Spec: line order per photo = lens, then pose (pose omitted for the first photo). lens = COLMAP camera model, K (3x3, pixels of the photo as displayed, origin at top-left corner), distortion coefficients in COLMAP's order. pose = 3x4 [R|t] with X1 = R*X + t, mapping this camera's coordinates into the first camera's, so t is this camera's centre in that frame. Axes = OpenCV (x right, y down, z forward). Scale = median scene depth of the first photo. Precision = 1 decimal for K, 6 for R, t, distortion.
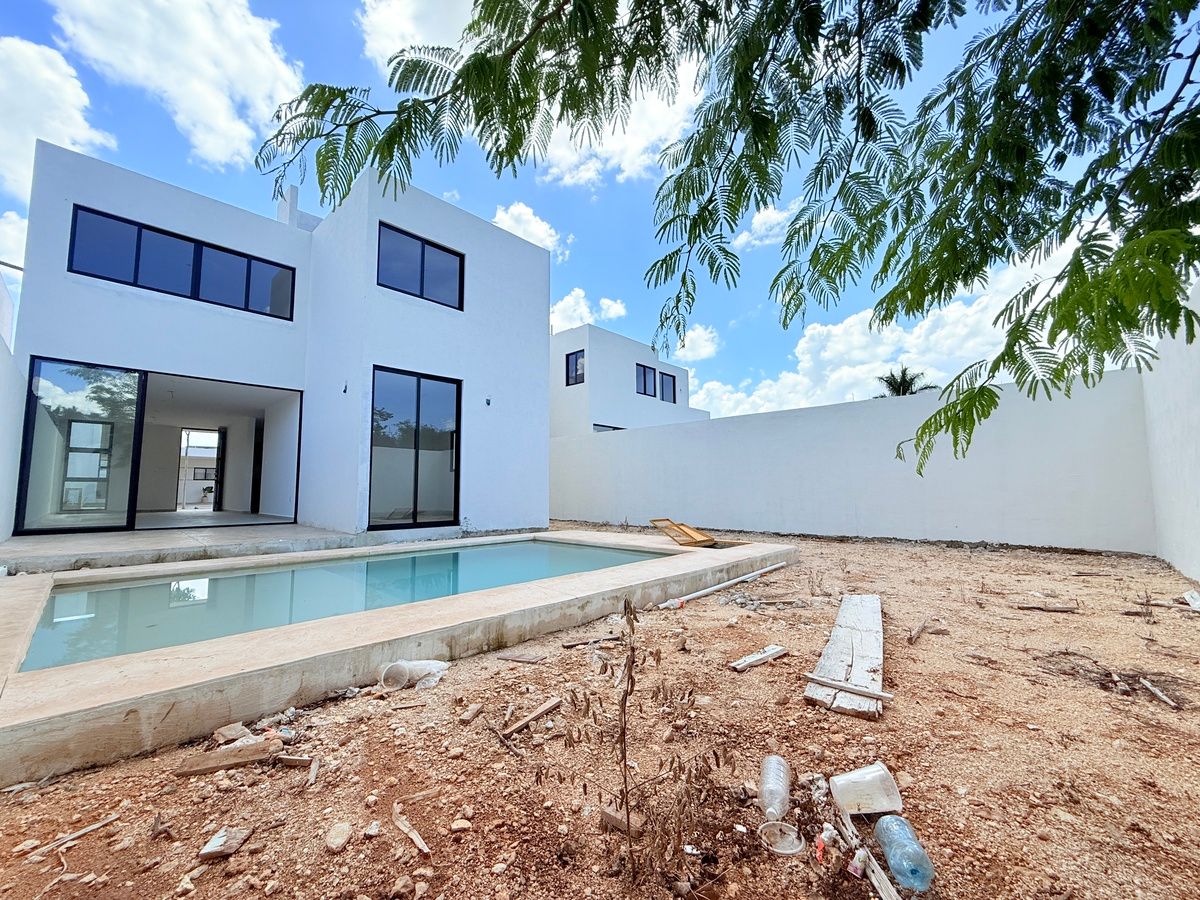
lens RADIAL K [[473.9, 0, 600.0], [0, 473.9, 450.0], [0, 0, 1]] dist [-0.000998, -0.000521]
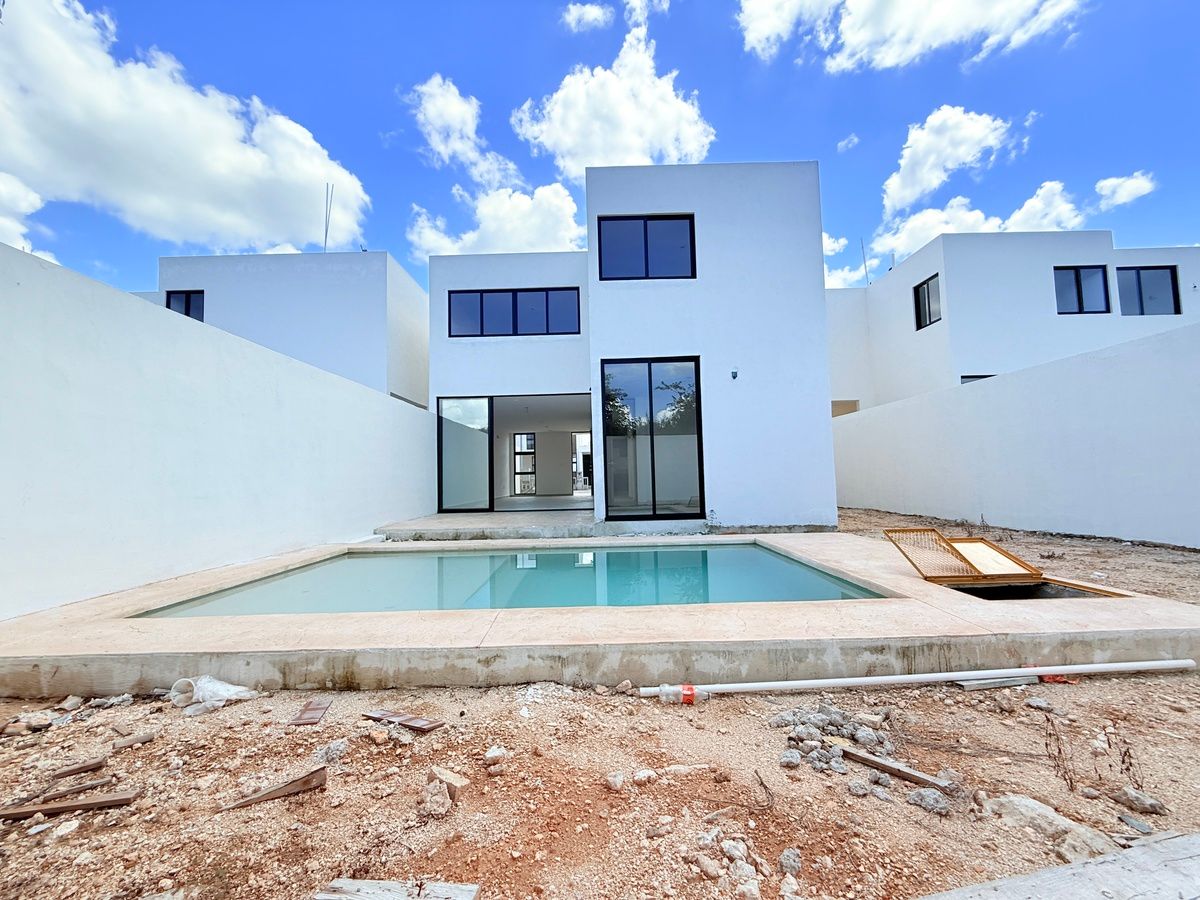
lens RADIAL K [[479.3, 0, 600.0], [0, 479.3, 450.0], [0, 0, 1]] dist [0.000575, -0.000657]
pose [[0.682771, -0.056317, -0.728459, 0.265889], [0.084792, 0.996396, 0.002442, 0.011985], [0.725696, -0.063435, 0.685085, 0.279195]]
